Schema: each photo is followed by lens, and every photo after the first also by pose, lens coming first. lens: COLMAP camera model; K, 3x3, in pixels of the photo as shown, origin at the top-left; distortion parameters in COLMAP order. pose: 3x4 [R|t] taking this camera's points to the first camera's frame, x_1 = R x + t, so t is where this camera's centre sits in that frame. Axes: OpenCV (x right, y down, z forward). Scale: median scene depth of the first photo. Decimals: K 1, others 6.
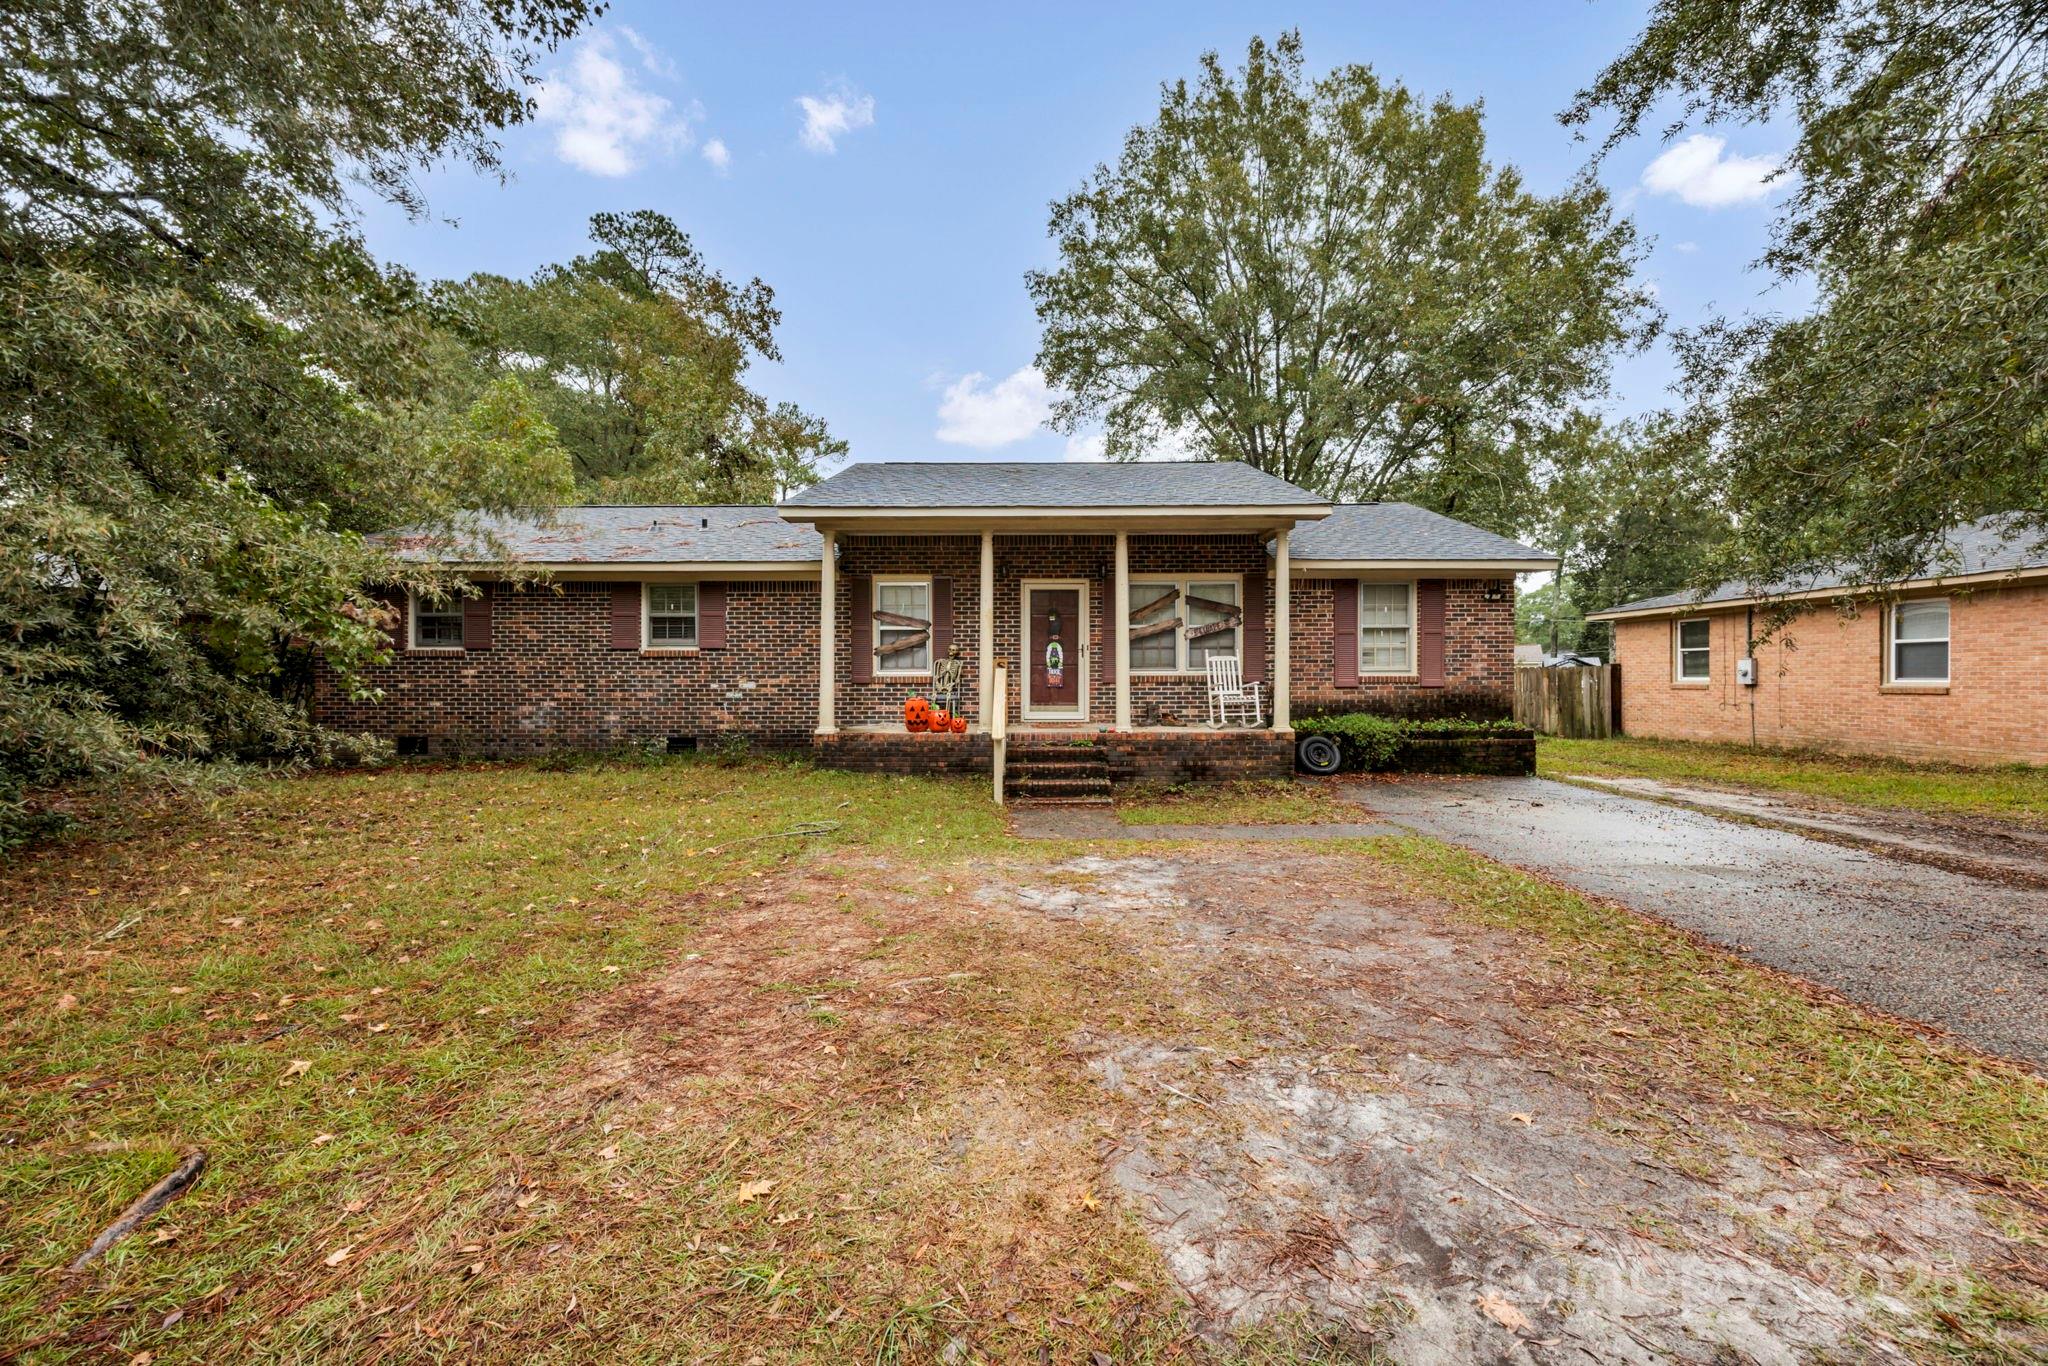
lens RADIAL K [[802.9, 0, 1015.6], [0, 802.9, 676.4], [0, 0, 1]] dist [-0.003176, 0.000000]
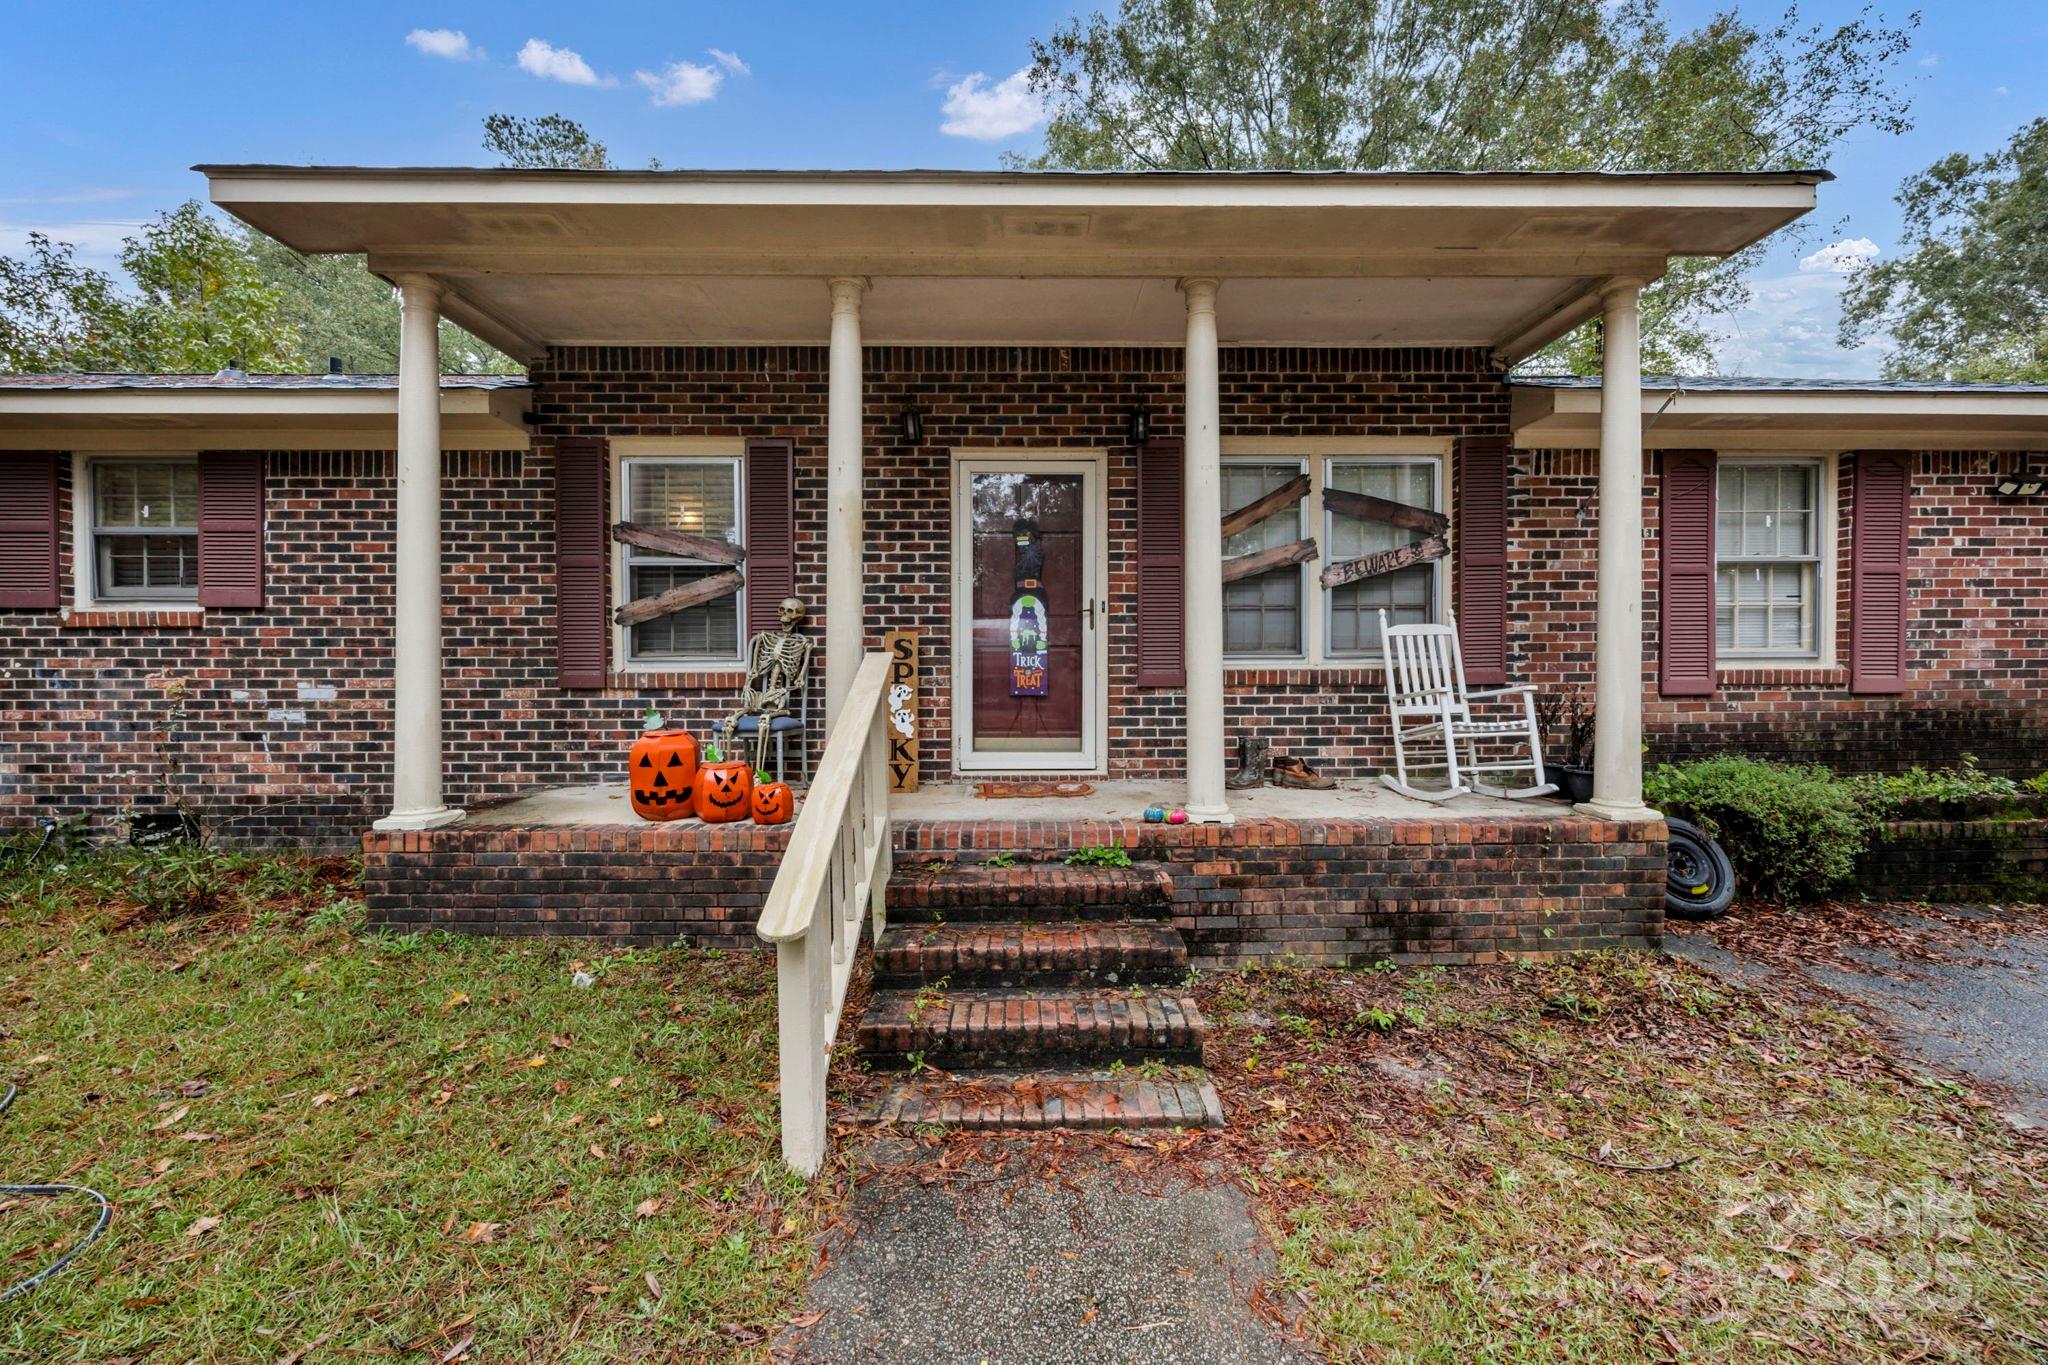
lens RADIAL K [[802.9, 0, 1025.9], [0, 802.9, 676.6], [0, 0, 1]] dist [-0.003176, 0.000000]
pose [[0.999510, -0.001919, 0.031251, 0.033704], [0.001586, 0.999942, 0.010684, -0.001969], [-0.031269, -0.010629, 0.999454, 0.564999]]
